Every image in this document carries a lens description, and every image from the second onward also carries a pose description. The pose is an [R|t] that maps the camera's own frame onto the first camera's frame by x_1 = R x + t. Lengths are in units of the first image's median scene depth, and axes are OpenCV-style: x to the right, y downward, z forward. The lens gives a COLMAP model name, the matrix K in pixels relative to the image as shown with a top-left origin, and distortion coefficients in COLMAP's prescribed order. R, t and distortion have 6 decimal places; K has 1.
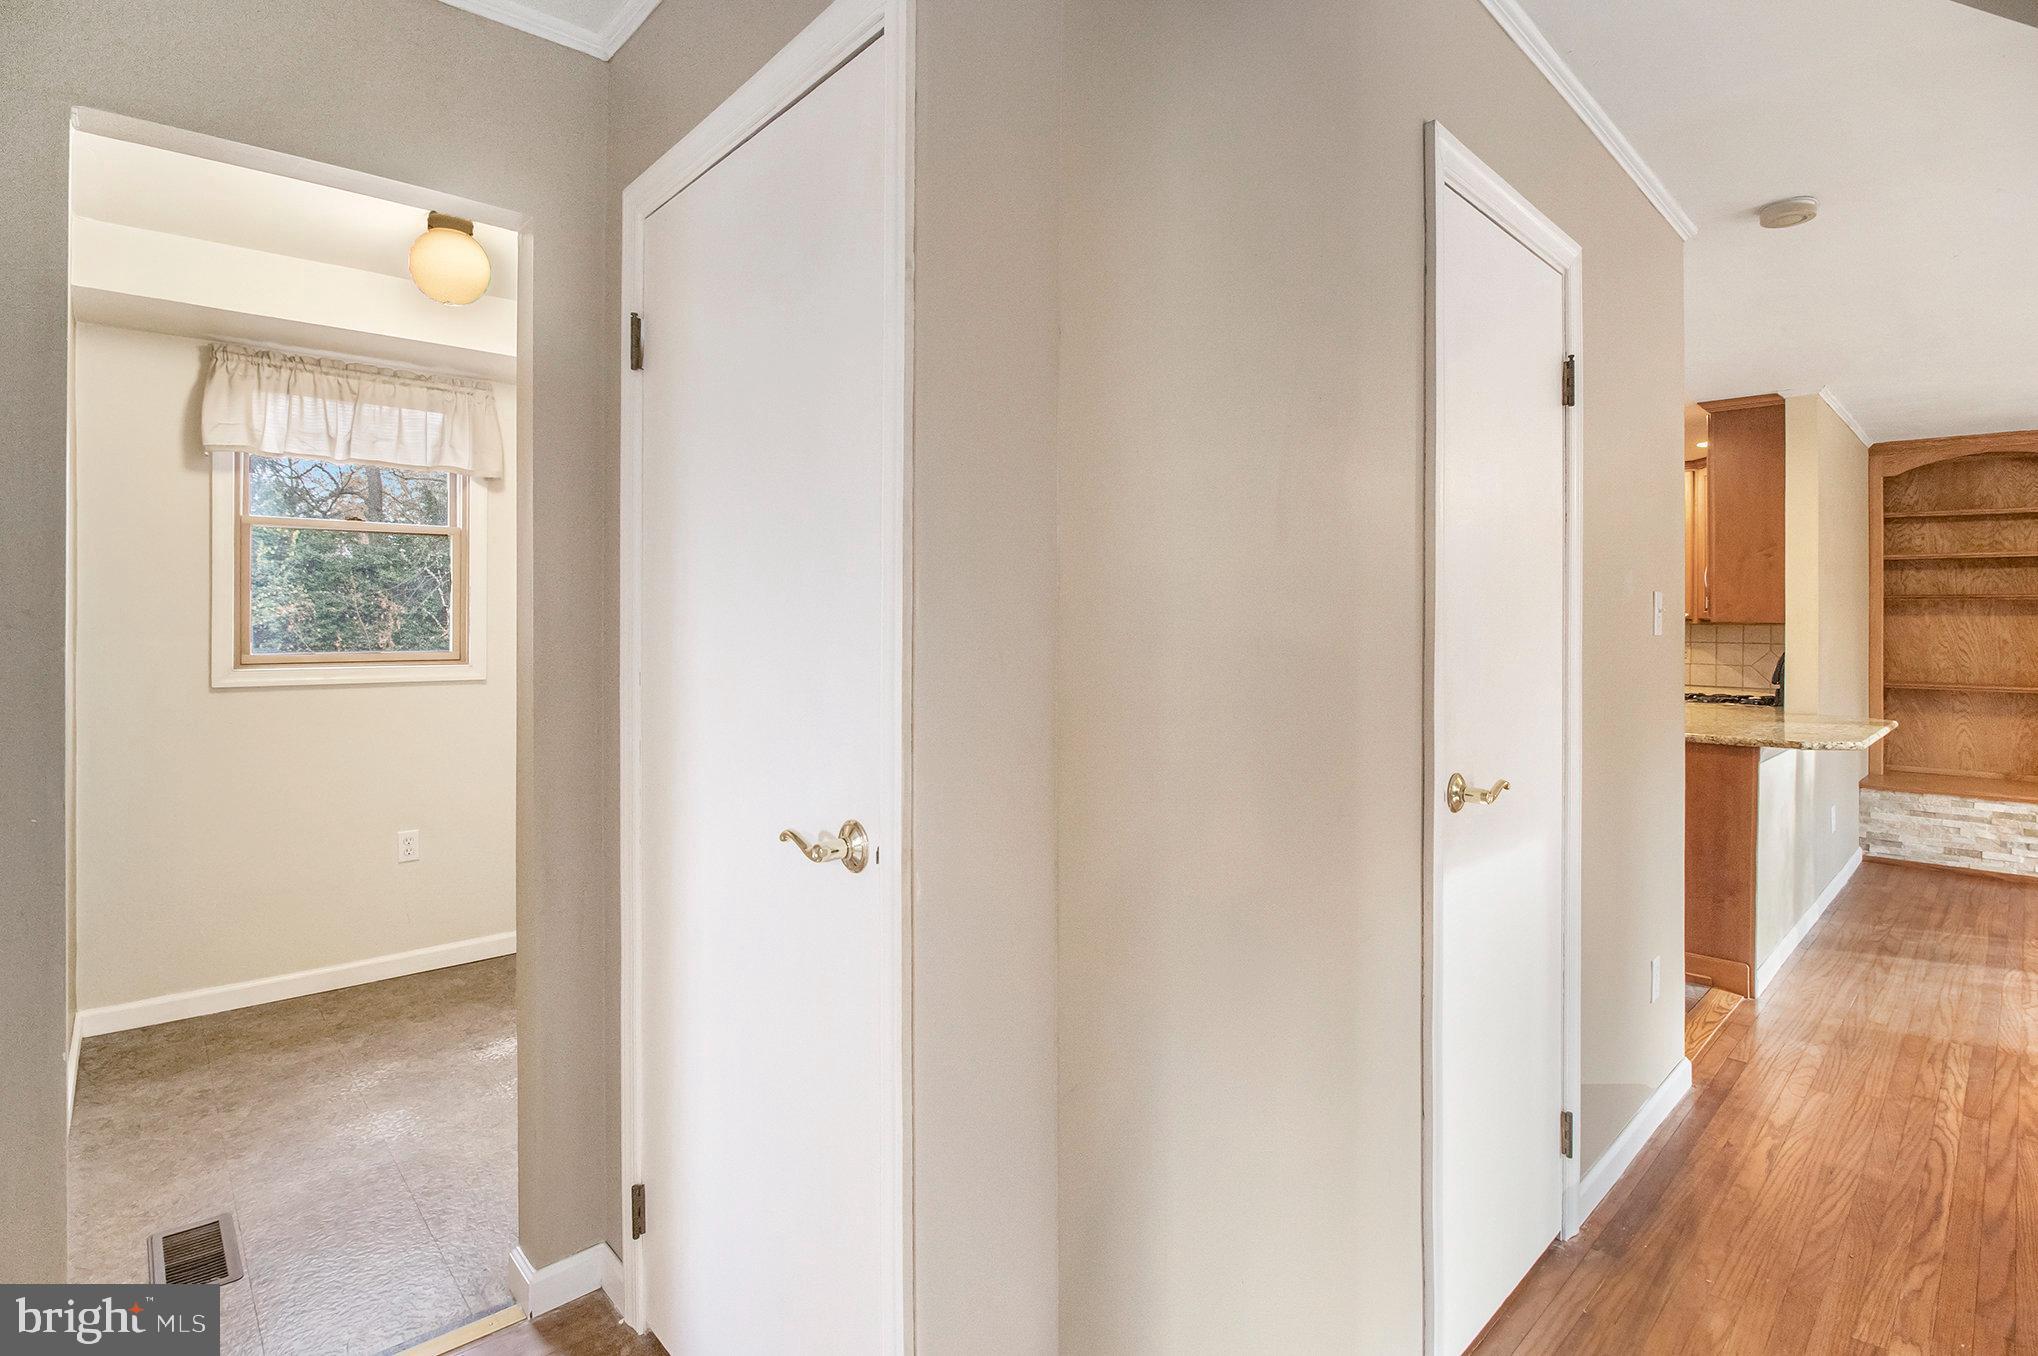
lens RADIAL K [[967.5, 0, 1018.4], [0, 967.5, 634.0], [0, 0, 1]] dist [0.001906, -0.011959]
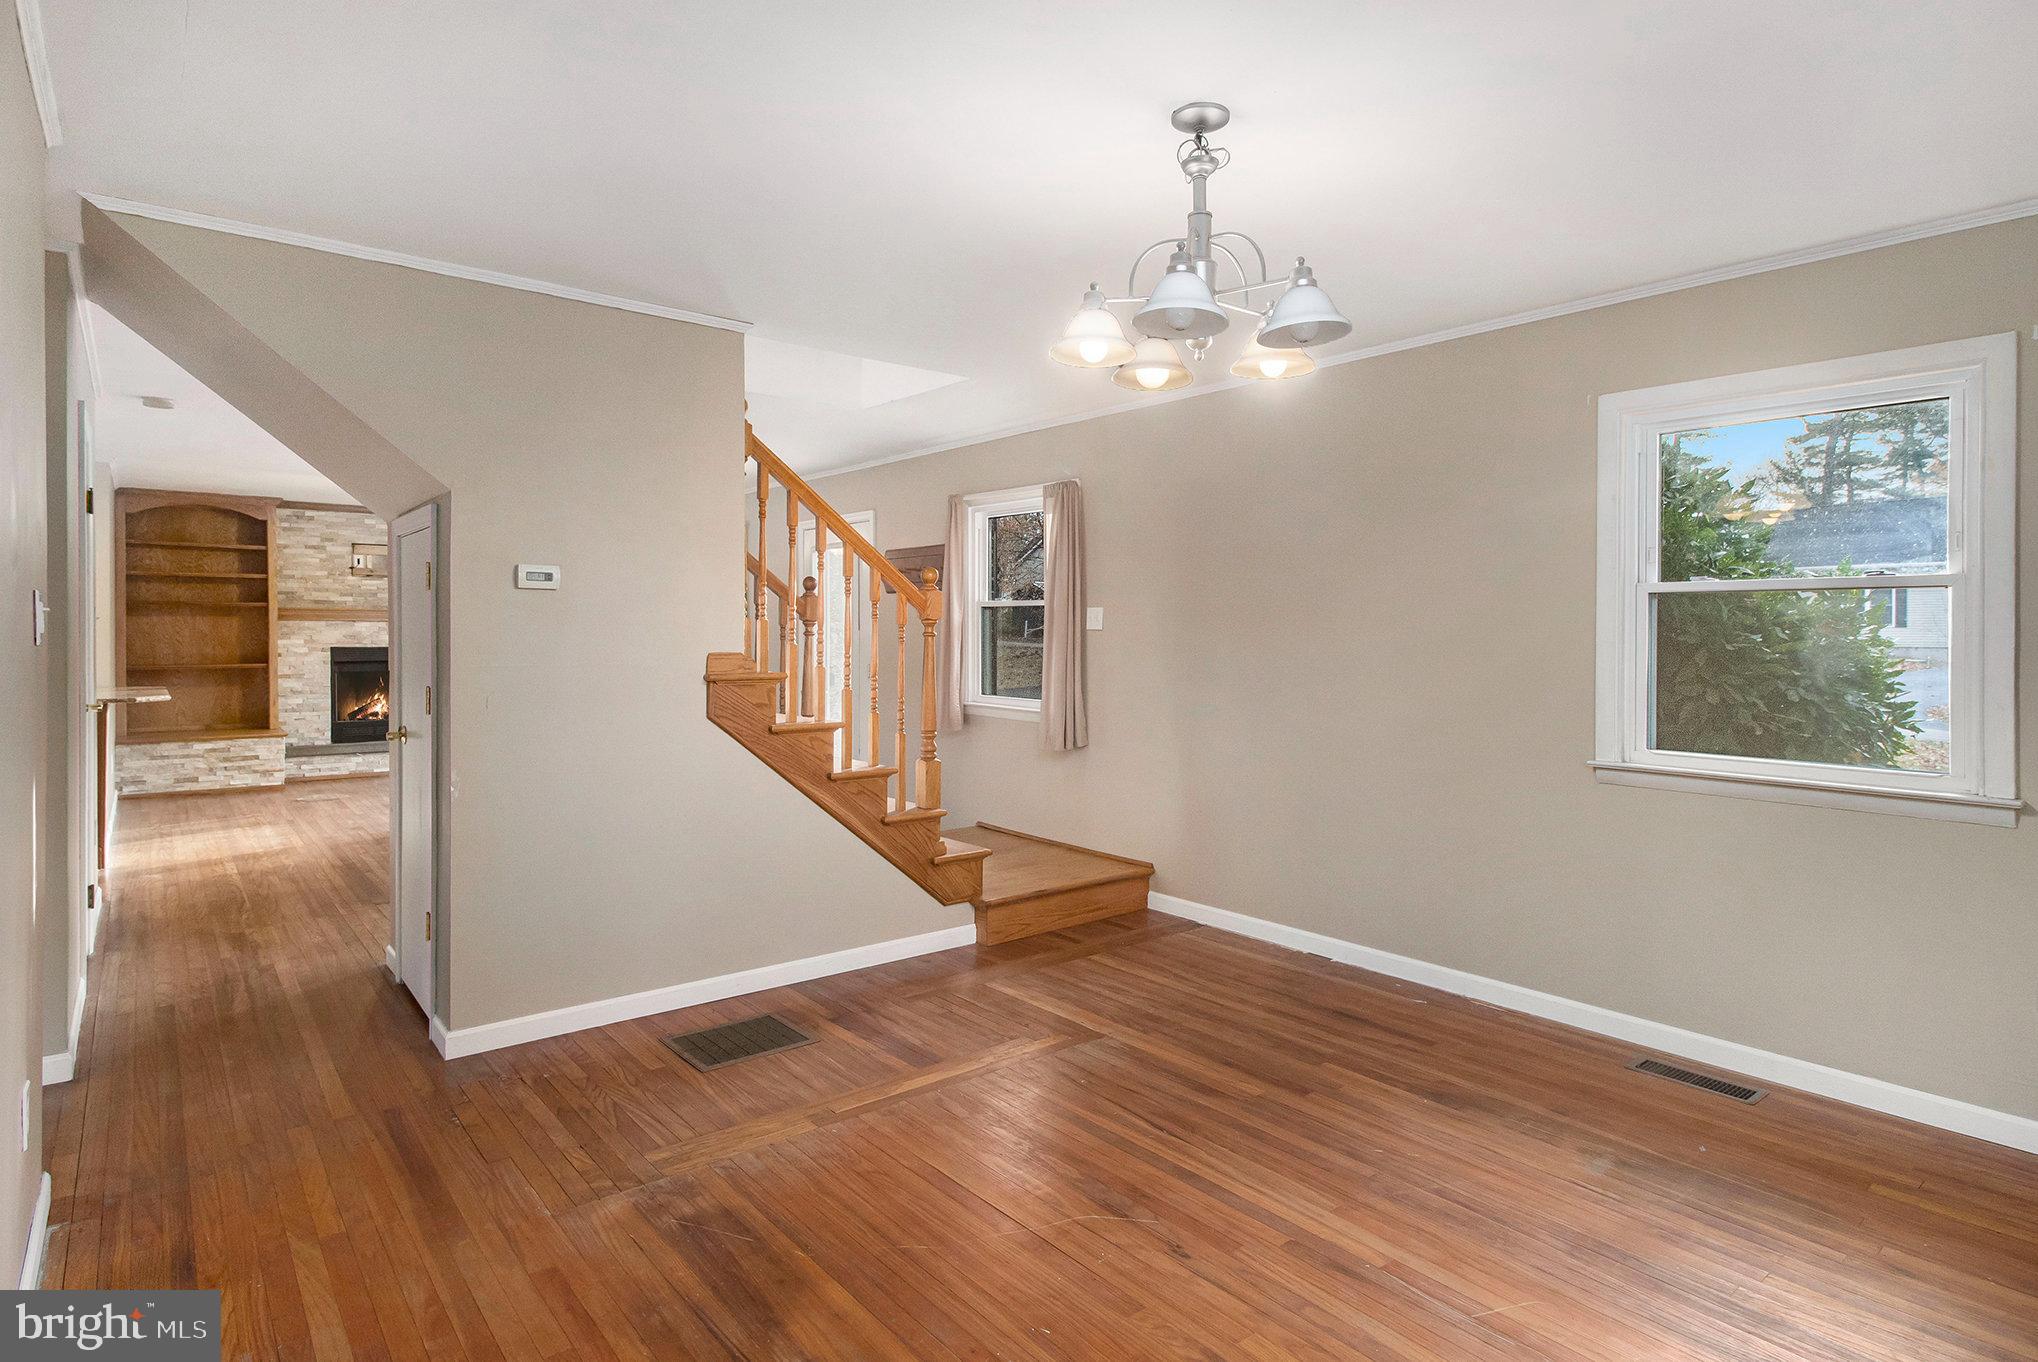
lens RADIAL K [[1108.8, 0, 985.1], [0, 1108.8, 625.7], [0, 0, 1]] dist [0.004804, -0.000356]
pose [[0.112458, -0.000706, 0.993656, -0.533689], [0.002934, 0.999996, 0.000378, -0.003203], [-0.993652, 0.002873, 0.112460, -0.382057]]
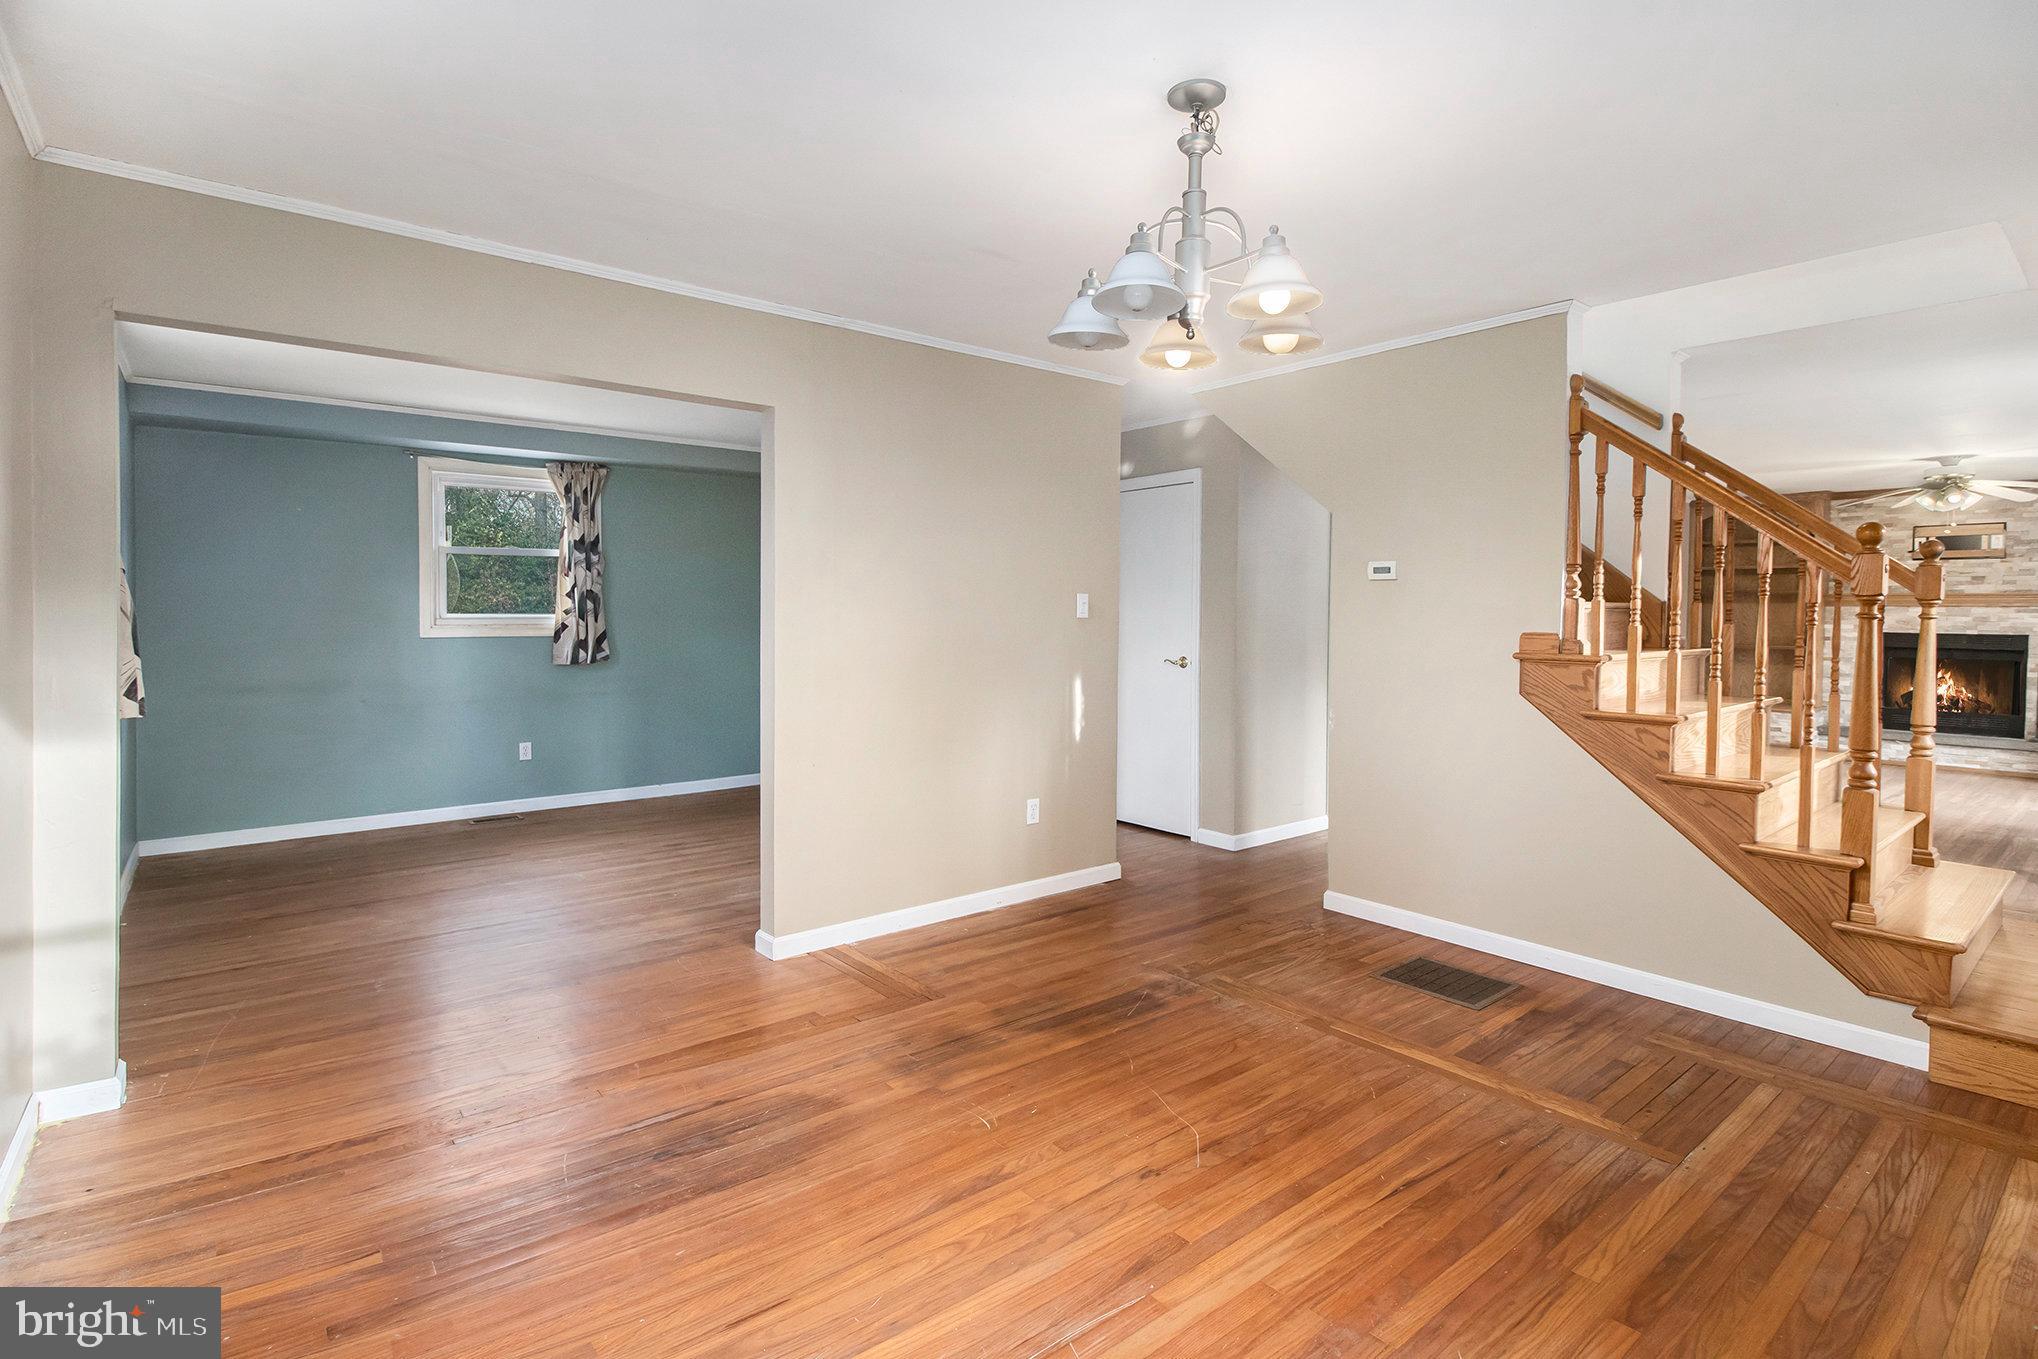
lens RADIAL K [[967.5, 0, 1018.4], [0, 967.5, 635.5], [0, 0, 1]] dist [0.001906, -0.011959]
pose [[0.996473, 0.005302, -0.083750, -0.124142], [-0.003330, 0.999714, 0.023672, 0.002096], [0.083851, -0.023310, 0.996206, -0.810997]]
